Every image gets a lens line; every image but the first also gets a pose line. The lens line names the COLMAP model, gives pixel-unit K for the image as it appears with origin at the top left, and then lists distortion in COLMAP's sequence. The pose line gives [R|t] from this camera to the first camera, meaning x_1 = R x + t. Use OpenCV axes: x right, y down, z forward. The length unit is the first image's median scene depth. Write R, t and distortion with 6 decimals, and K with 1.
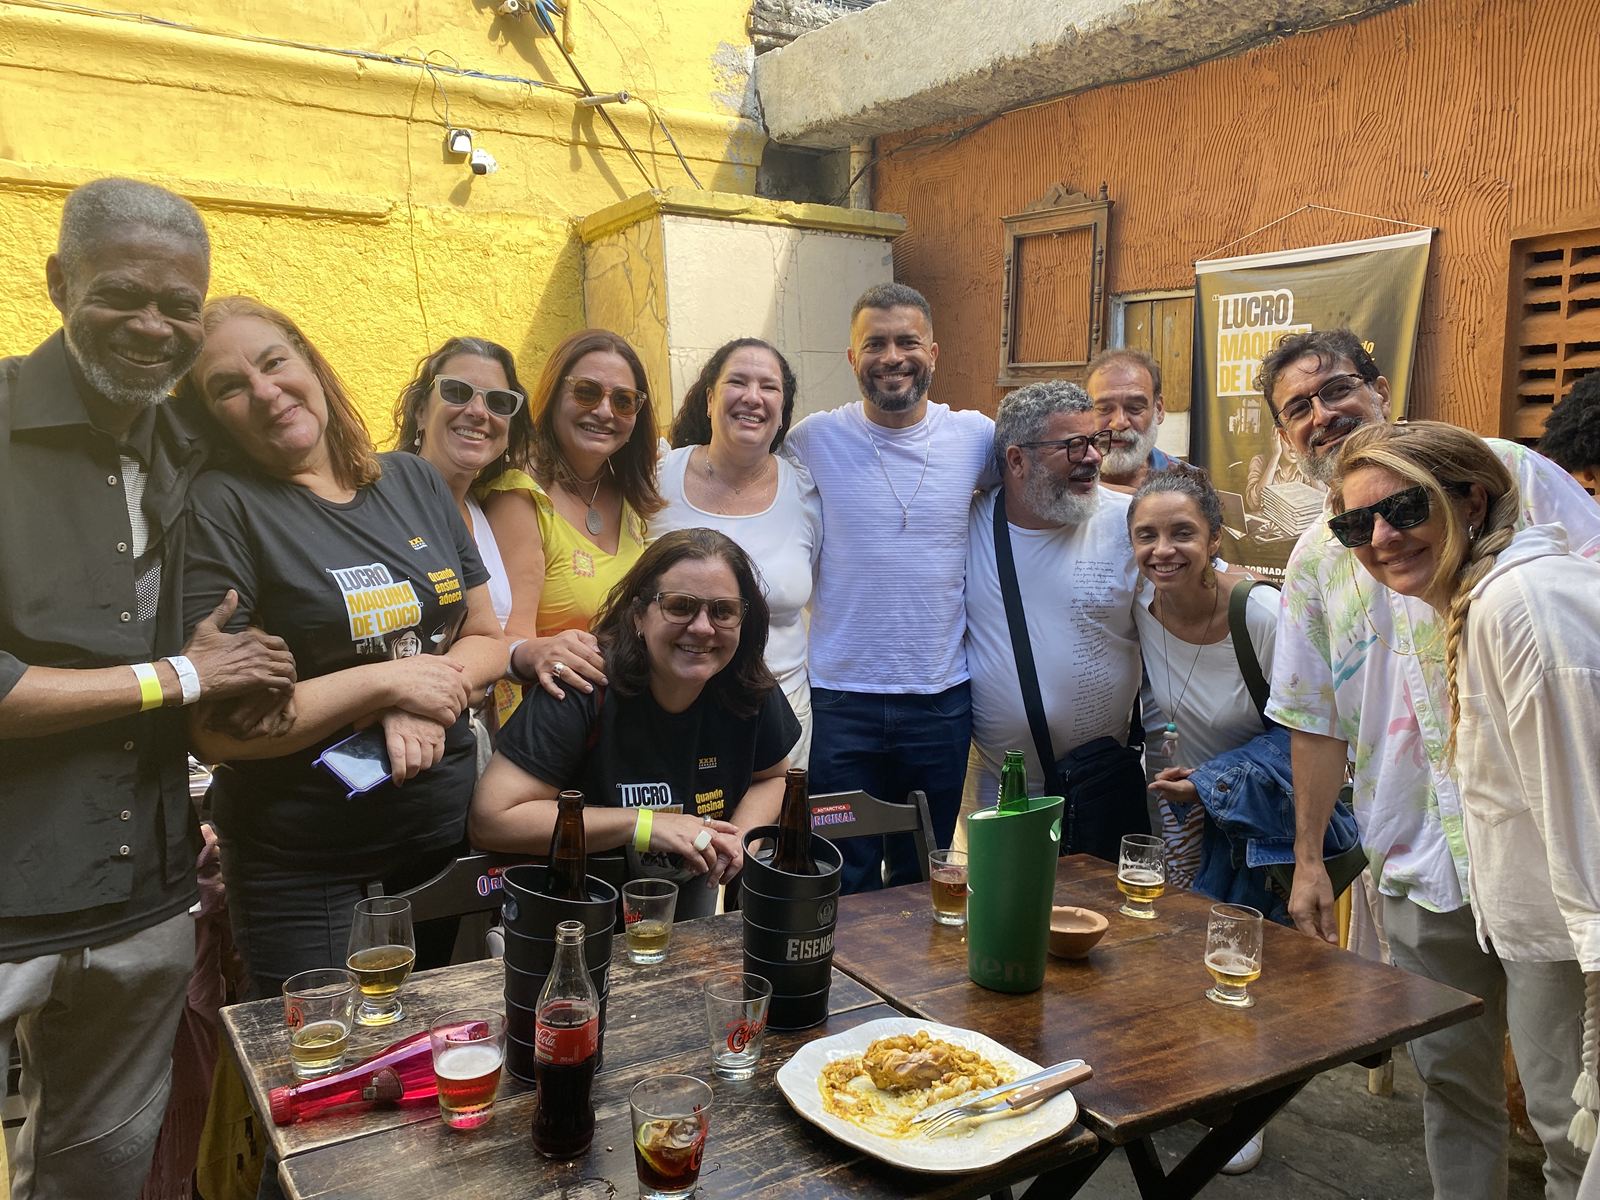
lens RADIAL K [[1226.5, 0, 801.7], [0, 1226.5, 597.8], [0, 0, 1]] dist [0.015161, -0.011528]
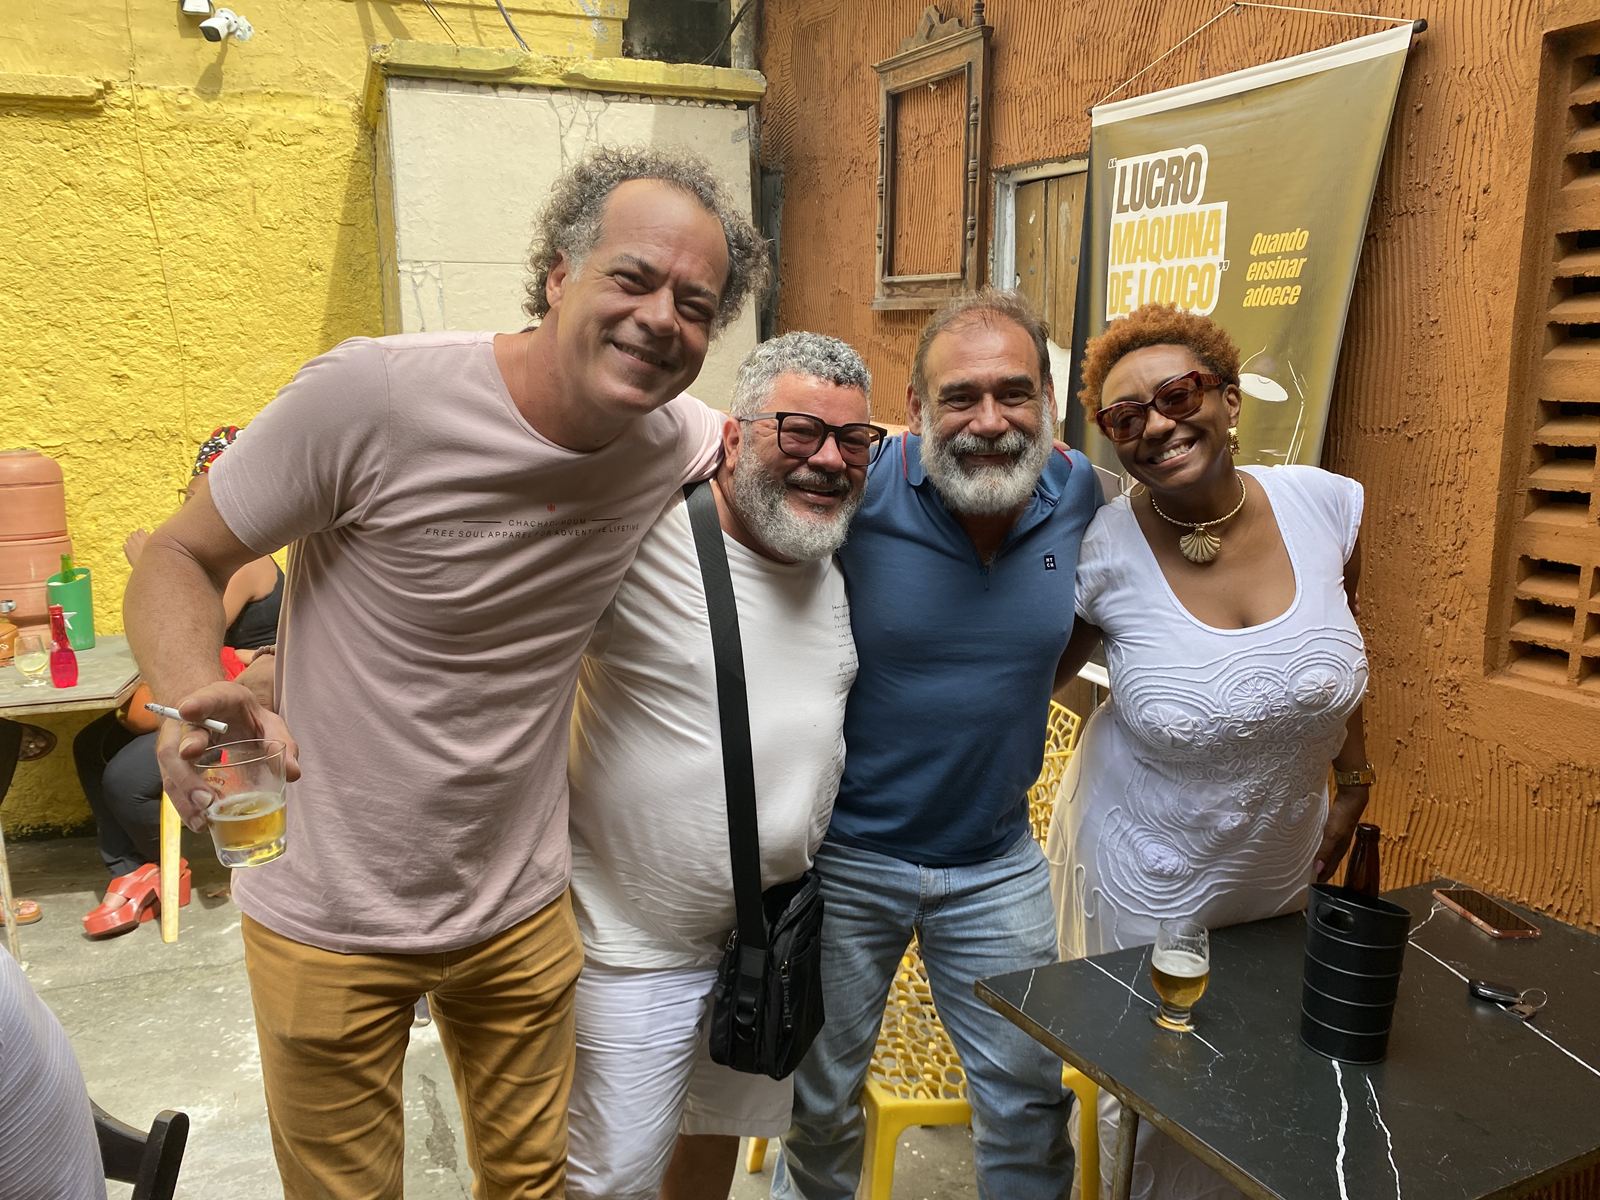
lens RADIAL K [[1226.5, 0, 799.9], [0, 1226.5, 600.9], [0, 0, 1]] dist [0.015161, -0.011528]
pose [[0.983516, 0.029266, -0.178439, 0.257662], [-0.016641, 0.997277, 0.071843, -0.054724], [0.180055, -0.067689, 0.981325, 0.284322]]
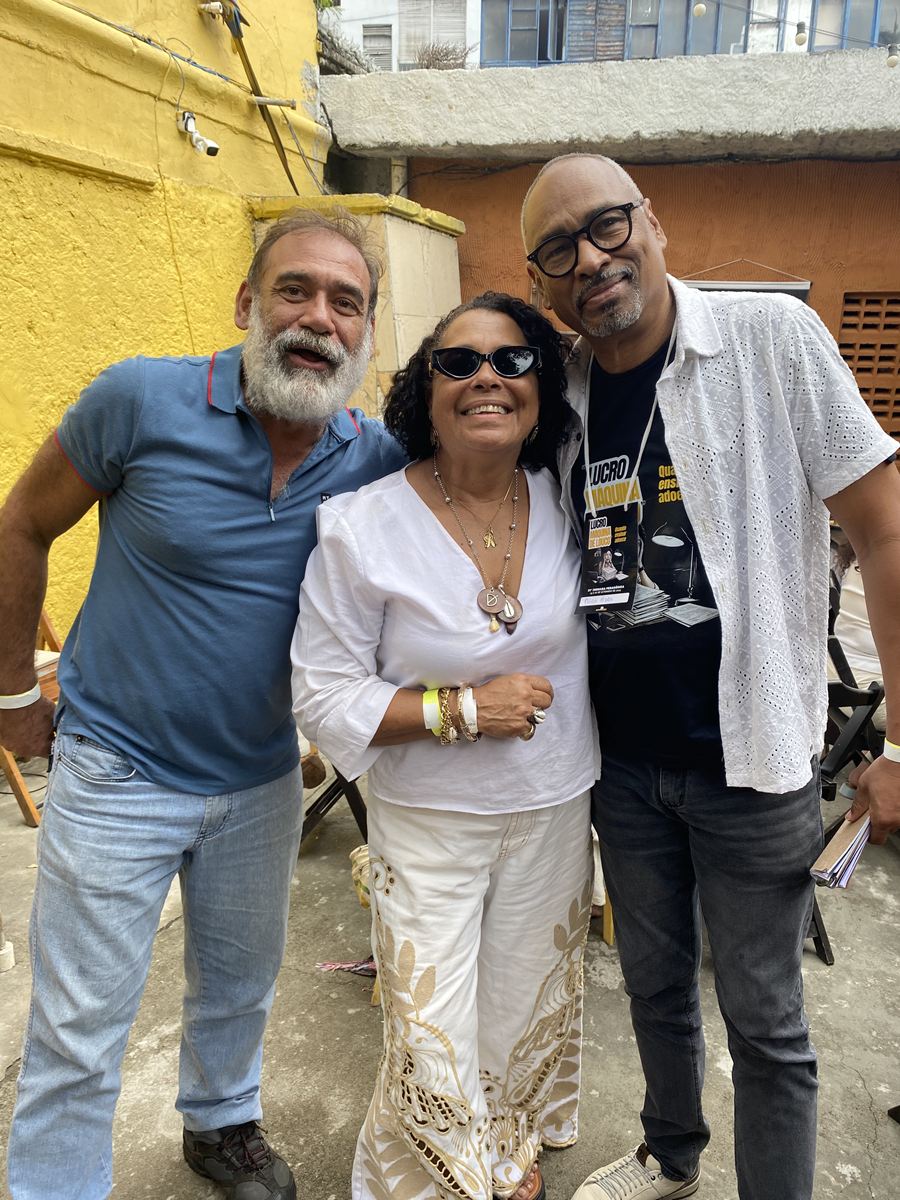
lens RADIAL K [[919.9, 0, 457.6], [0, 919.9, 597.8], [0, 0, 1]] dist [0.015161, -0.011528]
pose [[0.776079, -0.149701, 0.612611, -0.712531], [0.054702, 0.983735, 0.171092, -0.059239], [-0.628259, -0.099270, 0.771645, 0.104164]]
